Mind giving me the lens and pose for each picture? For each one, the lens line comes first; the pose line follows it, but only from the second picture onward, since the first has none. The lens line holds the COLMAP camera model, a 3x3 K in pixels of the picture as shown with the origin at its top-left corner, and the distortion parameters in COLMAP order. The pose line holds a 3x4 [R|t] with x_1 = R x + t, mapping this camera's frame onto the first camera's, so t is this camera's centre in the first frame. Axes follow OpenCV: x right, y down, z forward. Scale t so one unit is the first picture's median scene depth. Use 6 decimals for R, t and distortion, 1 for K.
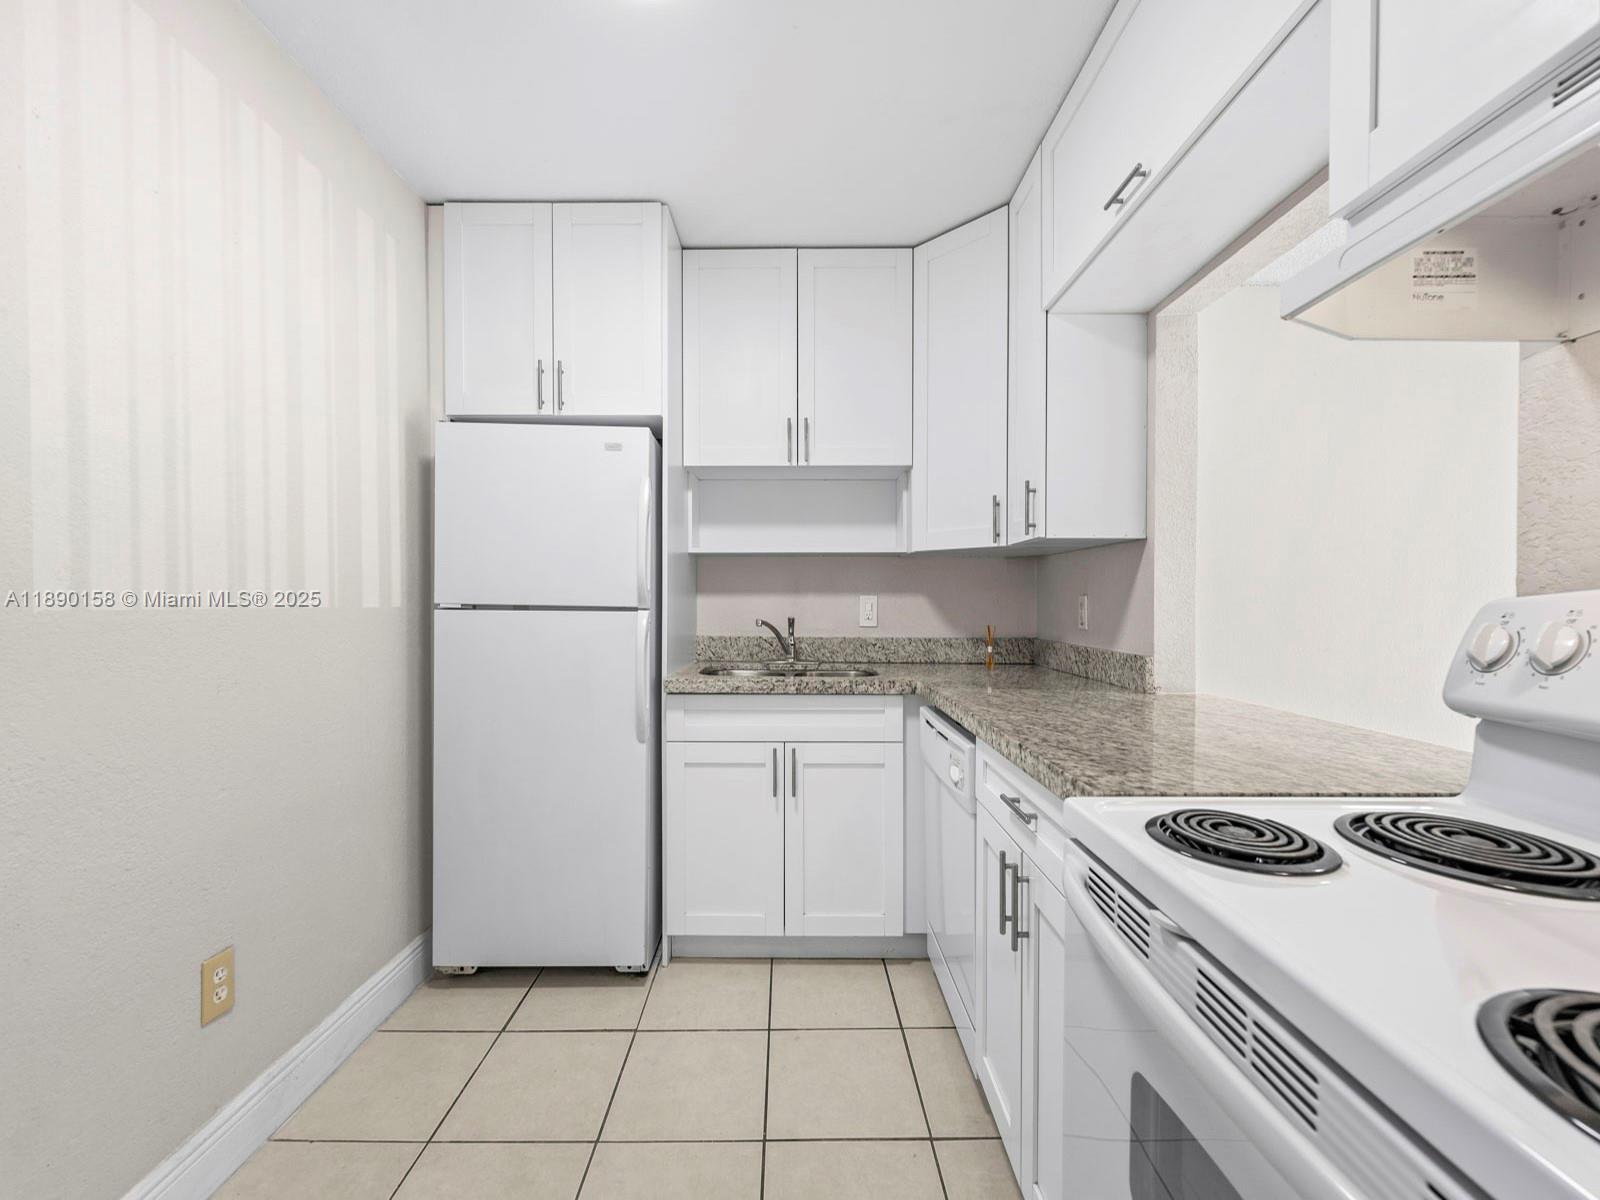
lens RADIAL K [[643.9, 0, 797.8], [0, 643.9, 608.3], [0, 0, 1]] dist [-0.000661, -0.000288]
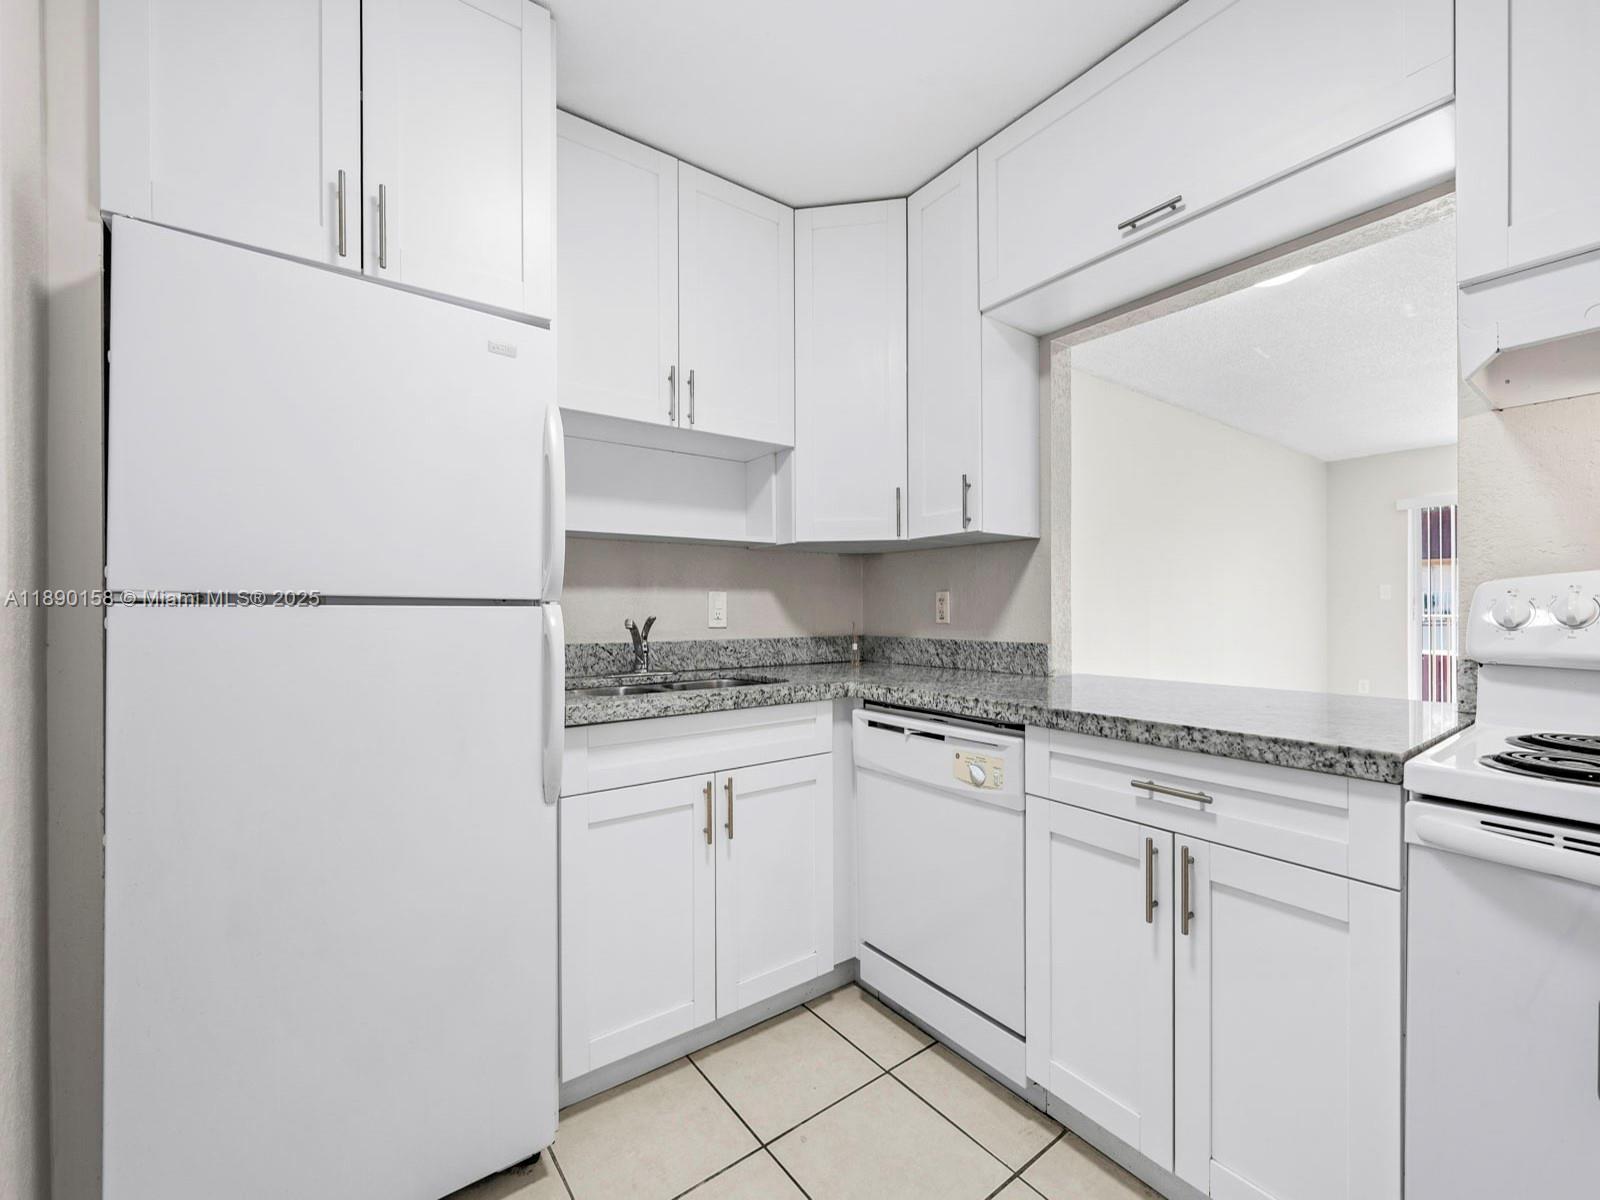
lens RADIAL K [[654.1, 0, 792.5], [0, 654.1, 607.3], [0, 0, 1]] dist [0.000142, 0.000003]
pose [[0.810729, -0.004168, 0.585406, -0.401499], [0.013552, 0.999840, -0.011649, 0.016130], [-0.585264, 0.017377, 0.810657, 0.283012]]
